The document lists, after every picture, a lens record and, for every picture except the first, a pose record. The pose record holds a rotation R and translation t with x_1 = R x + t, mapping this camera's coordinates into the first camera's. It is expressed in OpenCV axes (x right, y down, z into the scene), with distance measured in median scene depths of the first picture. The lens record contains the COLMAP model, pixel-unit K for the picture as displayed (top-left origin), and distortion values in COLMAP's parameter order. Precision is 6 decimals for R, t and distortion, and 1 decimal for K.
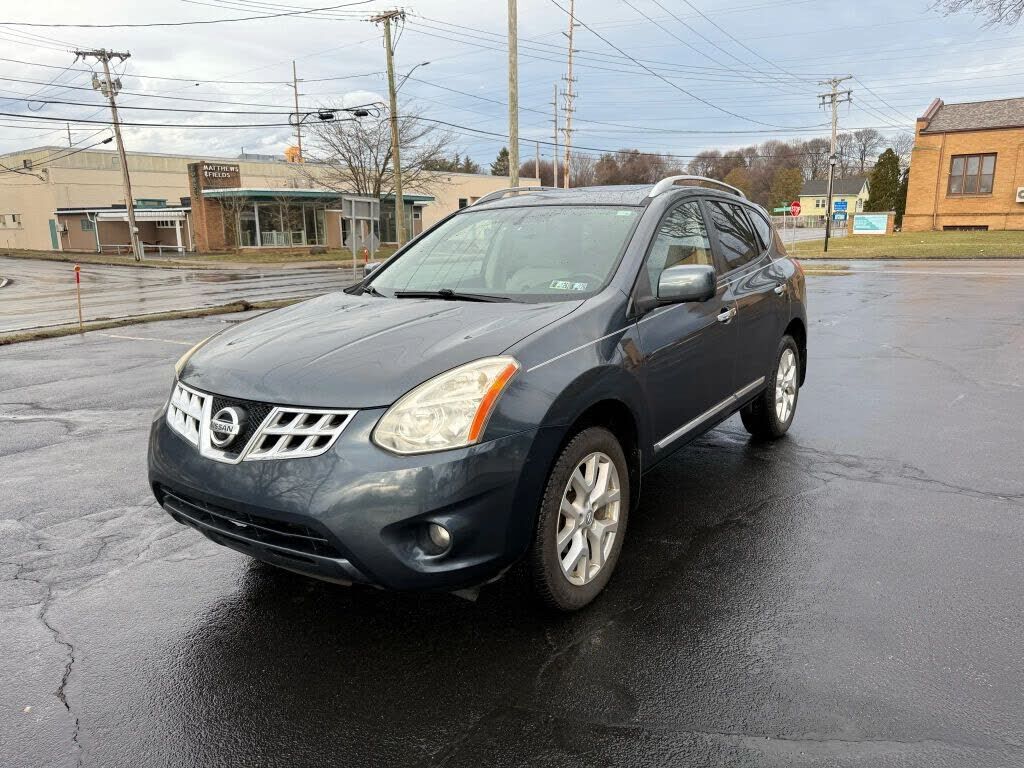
lens RADIAL K [[720.2, 0, 512.0], [0, 720.2, 384.0], [0, 0, 1]] dist [0.007509, -0.000602]
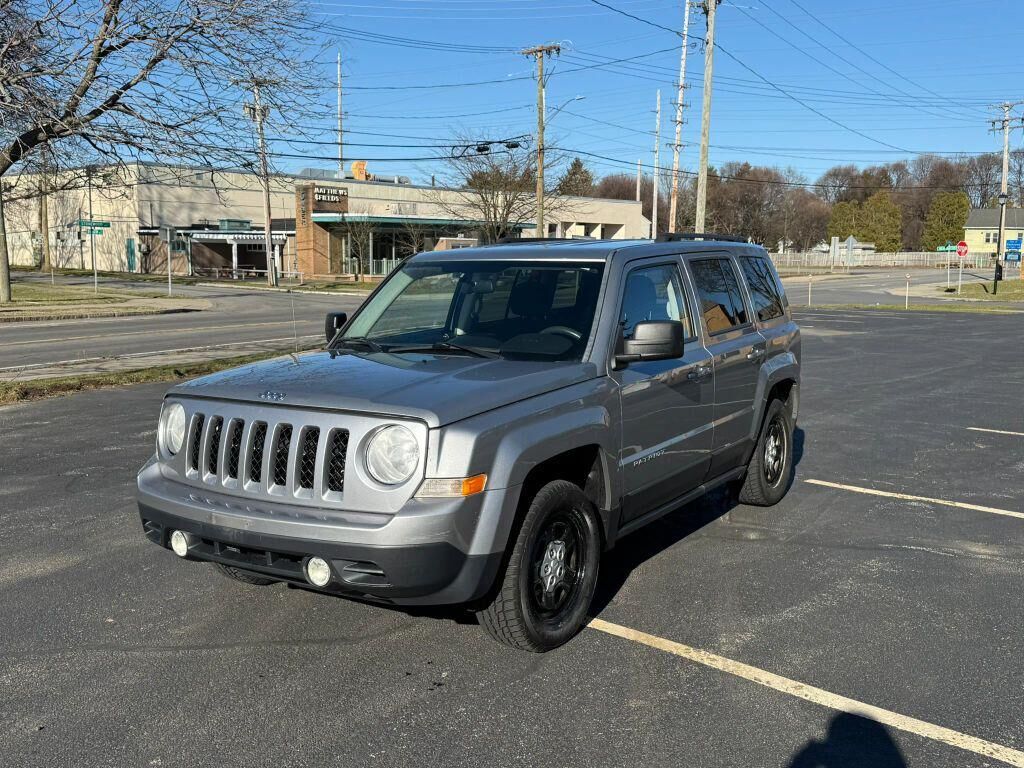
lens RADIAL K [[979.7, 0, 512.0], [0, 979.7, 384.0], [0, 0, 1]] dist [0.124807, -0.204843]
pose [[0.998380, 0.031185, -0.047598, -0.098465], [-0.035121, 0.995828, -0.084215, 0.049701], [0.044773, 0.085751, 0.995310, -0.240571]]
